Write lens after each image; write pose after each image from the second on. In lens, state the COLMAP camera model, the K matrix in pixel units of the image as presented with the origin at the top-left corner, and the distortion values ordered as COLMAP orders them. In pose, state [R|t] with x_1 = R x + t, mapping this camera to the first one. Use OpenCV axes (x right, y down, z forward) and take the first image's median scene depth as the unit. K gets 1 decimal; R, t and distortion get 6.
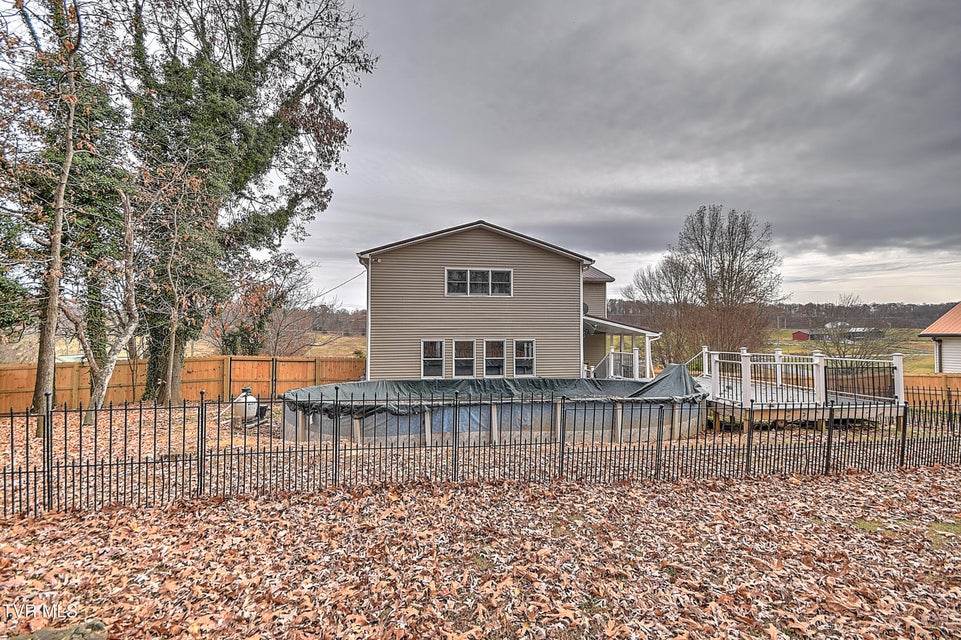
lens RADIAL K [[419.4, 0, 480.5], [0, 419.4, 320.0], [0, 0, 1]] dist [0.033485, -0.020112]
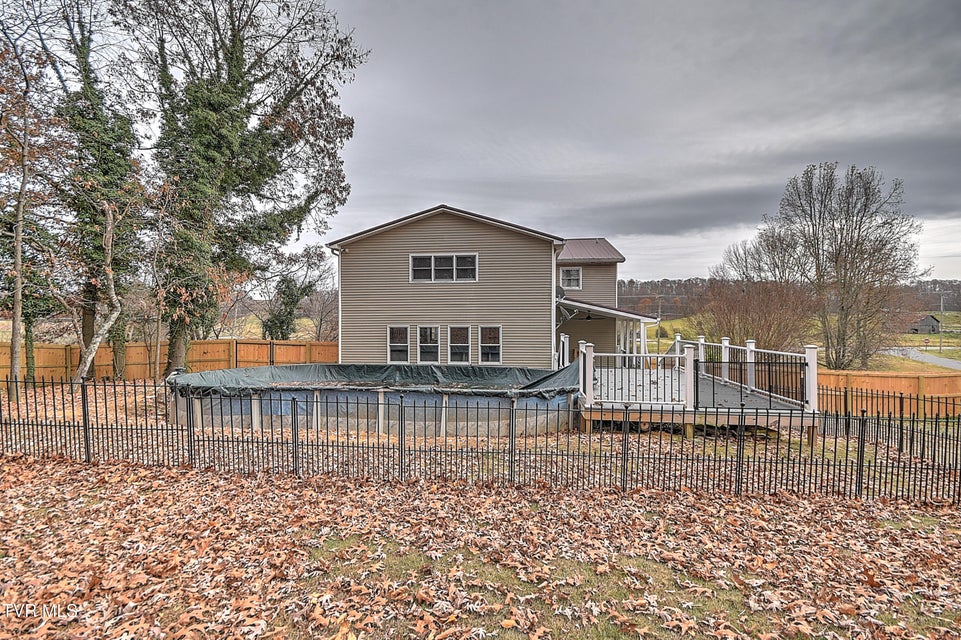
lens RADIAL K [[419.4, 0, 480.5], [0, 419.4, 320.0], [0, 0, 1]] dist [0.033485, -0.020112]
pose [[0.967435, -0.000499, -0.253119, 0.336595], [0.009318, 0.999390, 0.033643, 0.000452], [0.252948, -0.034906, 0.966850, 0.061558]]
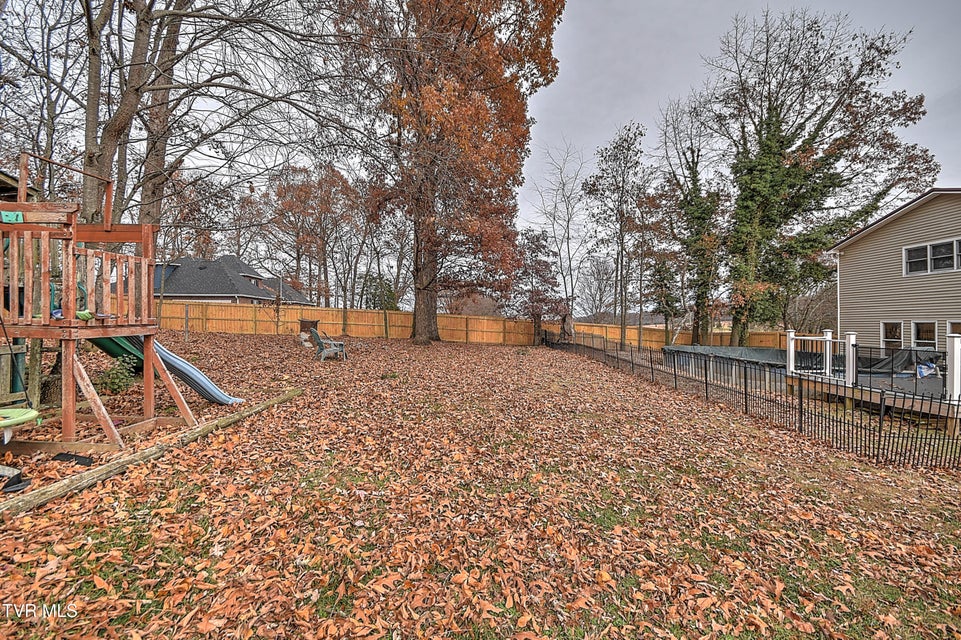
lens RADIAL K [[419.4, 0, 480.5], [0, 419.4, 320.0], [0, 0, 1]] dist [0.033485, -0.020112]
pose [[-0.135666, -0.005164, -0.990741, 1.034800], [0.044487, 0.998946, -0.011298, 0.011625], [0.989755, -0.045608, -0.135293, 0.149418]]
